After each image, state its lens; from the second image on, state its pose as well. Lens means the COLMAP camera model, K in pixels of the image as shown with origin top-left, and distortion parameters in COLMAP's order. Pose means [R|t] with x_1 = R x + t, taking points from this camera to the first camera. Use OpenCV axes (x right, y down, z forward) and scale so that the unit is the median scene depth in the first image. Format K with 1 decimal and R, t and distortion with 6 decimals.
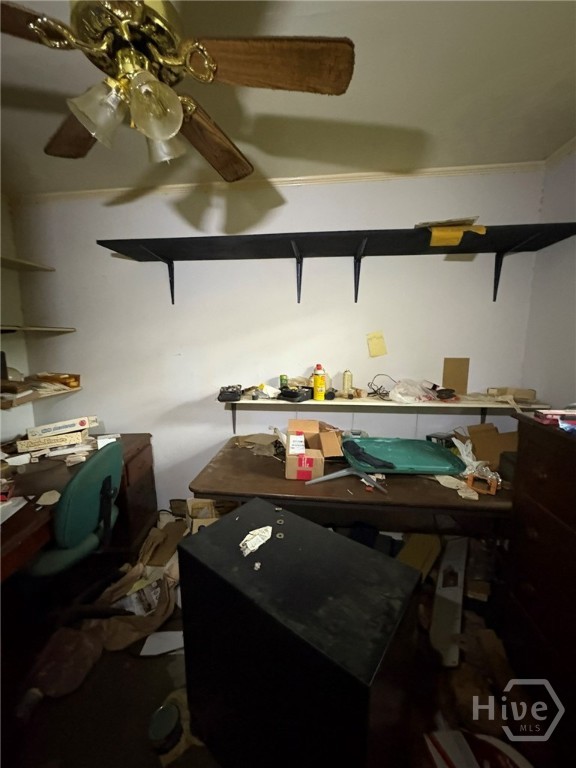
lens RADIAL K [[306.5, 0, 287.6], [0, 306.5, 384.8], [0, 0, 1]] dist [-0.000176, 0.000396]
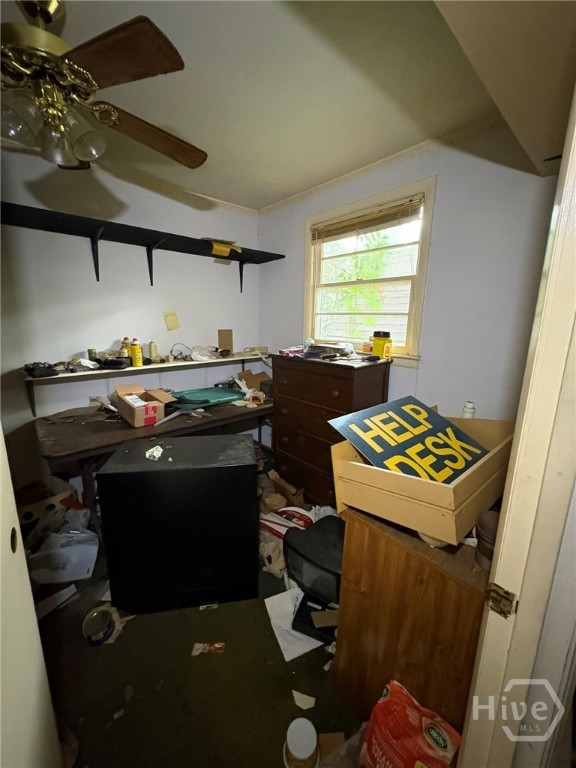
lens RADIAL K [[306.5, 0, 287.7], [0, 306.5, 383.1], [0, 0, 1]] dist [-0.000176, 0.000396]
pose [[0.674277, -0.145104, 0.724083, -0.413354], [0.106662, 0.989360, 0.098939, 0.064028], [-0.730735, 0.010520, 0.682580, -0.267505]]
